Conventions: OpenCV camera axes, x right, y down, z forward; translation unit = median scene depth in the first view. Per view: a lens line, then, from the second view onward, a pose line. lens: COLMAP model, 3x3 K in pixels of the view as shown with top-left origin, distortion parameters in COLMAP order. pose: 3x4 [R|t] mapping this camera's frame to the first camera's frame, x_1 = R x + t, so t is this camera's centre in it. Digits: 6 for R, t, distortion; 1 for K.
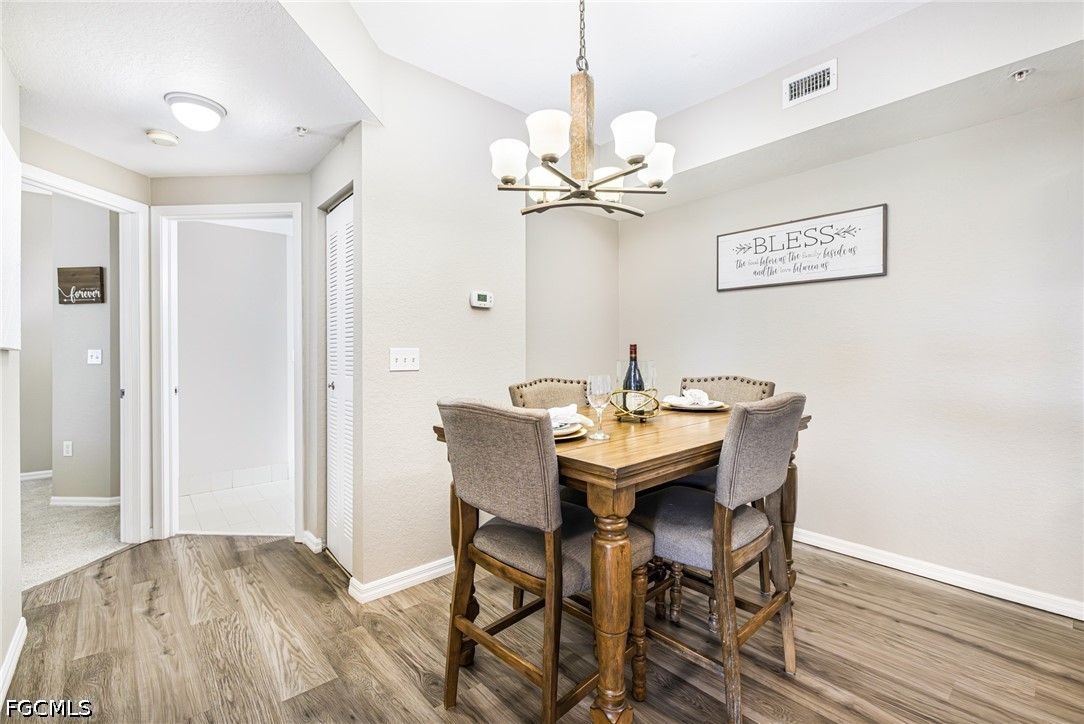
lens RADIAL K [[483.9, 0, 551.3], [0, 483.9, 354.0], [0, 0, 1]] dist [0.003806, 0.000913]
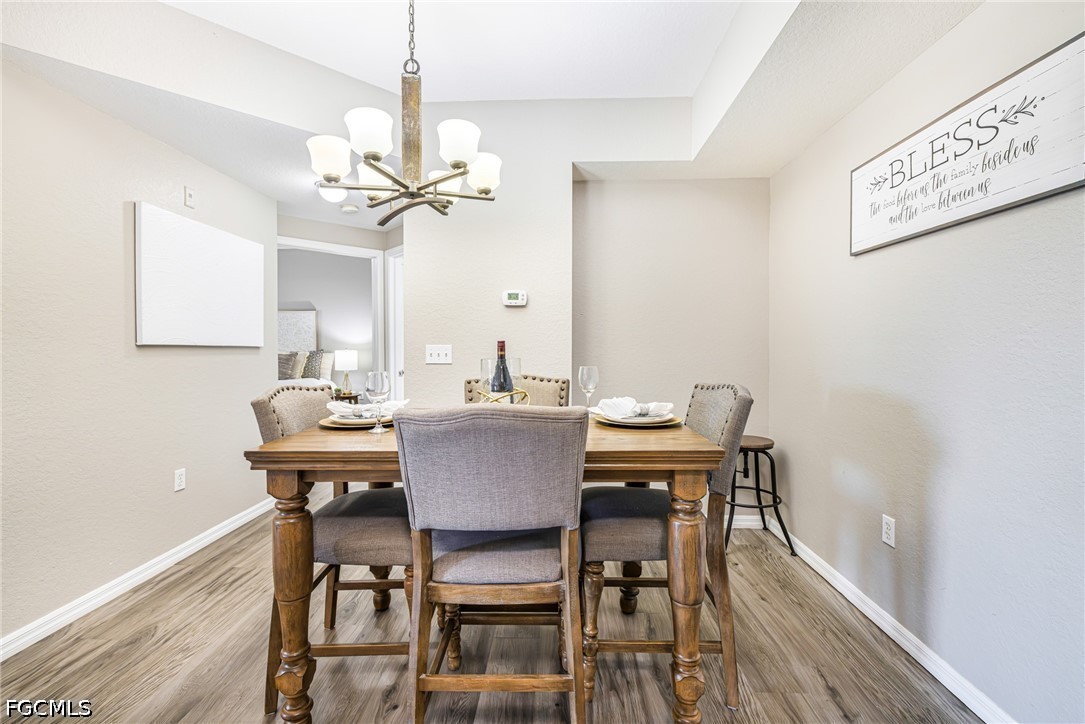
lens RADIAL K [[484.4, 0, 551.8], [0, 484.4, 354.0], [0, 0, 1]] dist [0.003806, 0.000913]
pose [[0.710747, 0.010997, -0.703362, 0.620064], [-0.002856, 0.999915, 0.012747, -0.005051], [0.703442, -0.007051, 0.710717, 0.295539]]
